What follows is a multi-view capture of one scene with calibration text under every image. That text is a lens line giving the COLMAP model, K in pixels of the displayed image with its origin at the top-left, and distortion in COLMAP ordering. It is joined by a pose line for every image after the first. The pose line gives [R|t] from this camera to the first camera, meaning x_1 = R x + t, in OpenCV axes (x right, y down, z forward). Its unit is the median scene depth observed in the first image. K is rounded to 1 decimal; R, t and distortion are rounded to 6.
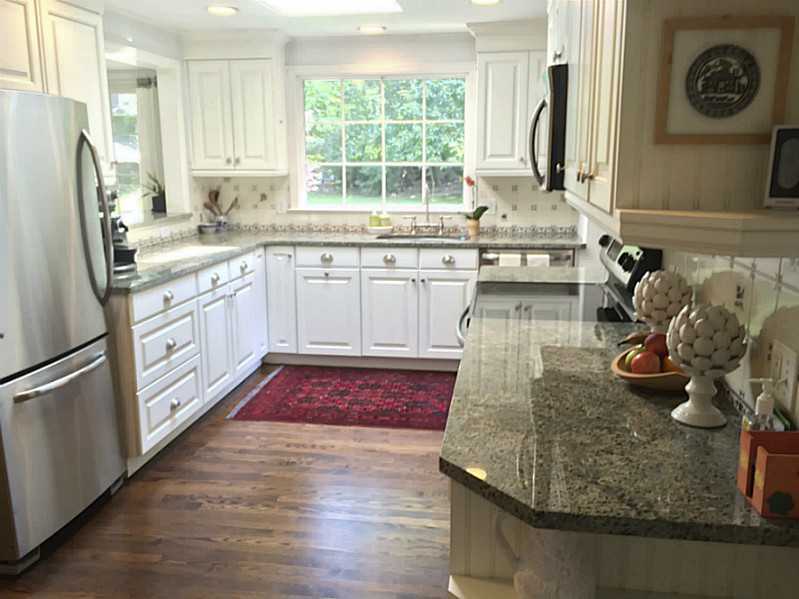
lens RADIAL K [[693.1, 0, 397.9], [0, 693.1, 298.4], [0, 0, 1]] dist [0.040109, -0.001676]
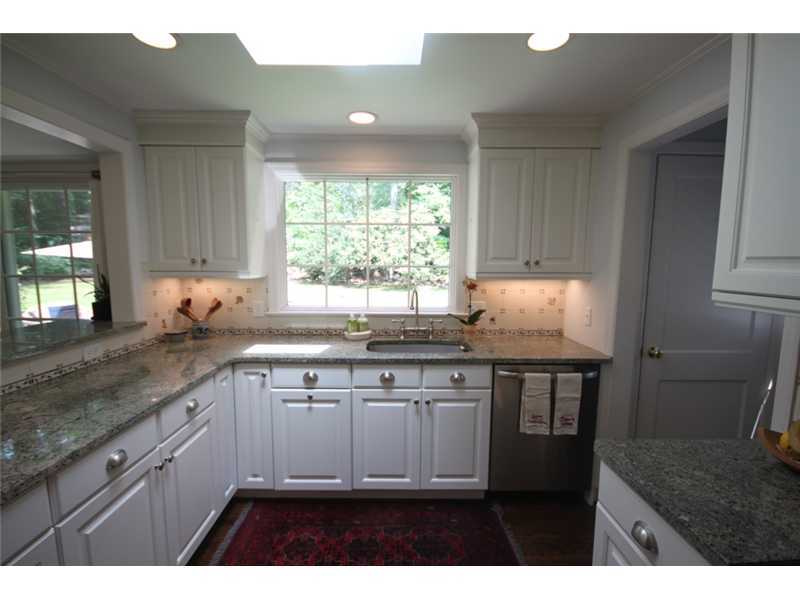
lens RADIAL K [[371.4, 0, 397.3], [0, 371.4, 305.0], [0, 0, 1]] dist [0.003307, -0.004924]
pose [[0.988220, -0.007526, 0.152852, -0.066738], [0.020923, 0.996056, -0.086227, -0.102912], [-0.151600, 0.088409, 0.984480, 0.535436]]
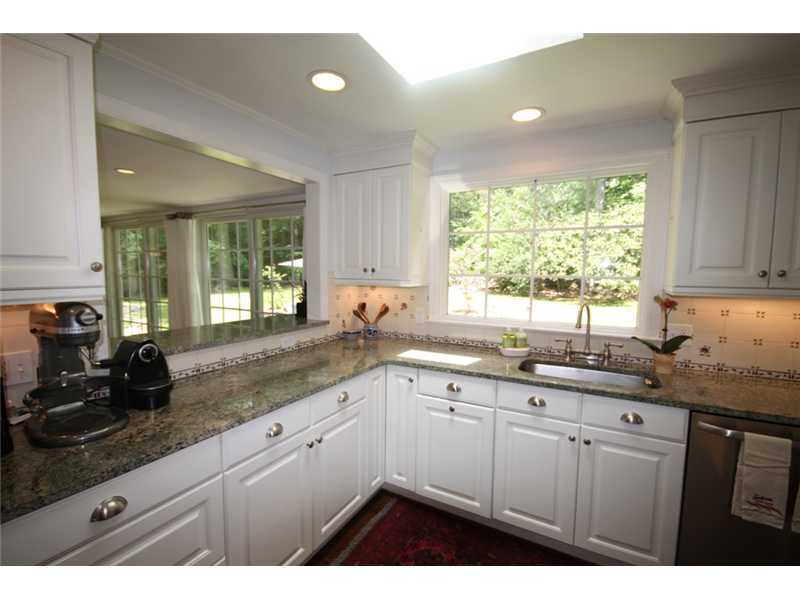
lens RADIAL K [[371.4, 0, 393.0], [0, 371.4, 305.2], [0, 0, 1]] dist [0.003307, -0.004924]
pose [[0.935169, 0.046111, -0.351188, -0.020782], [-0.084992, 0.991736, -0.096108, -0.106542], [0.343854, 0.119726, 0.931359, 0.554736]]
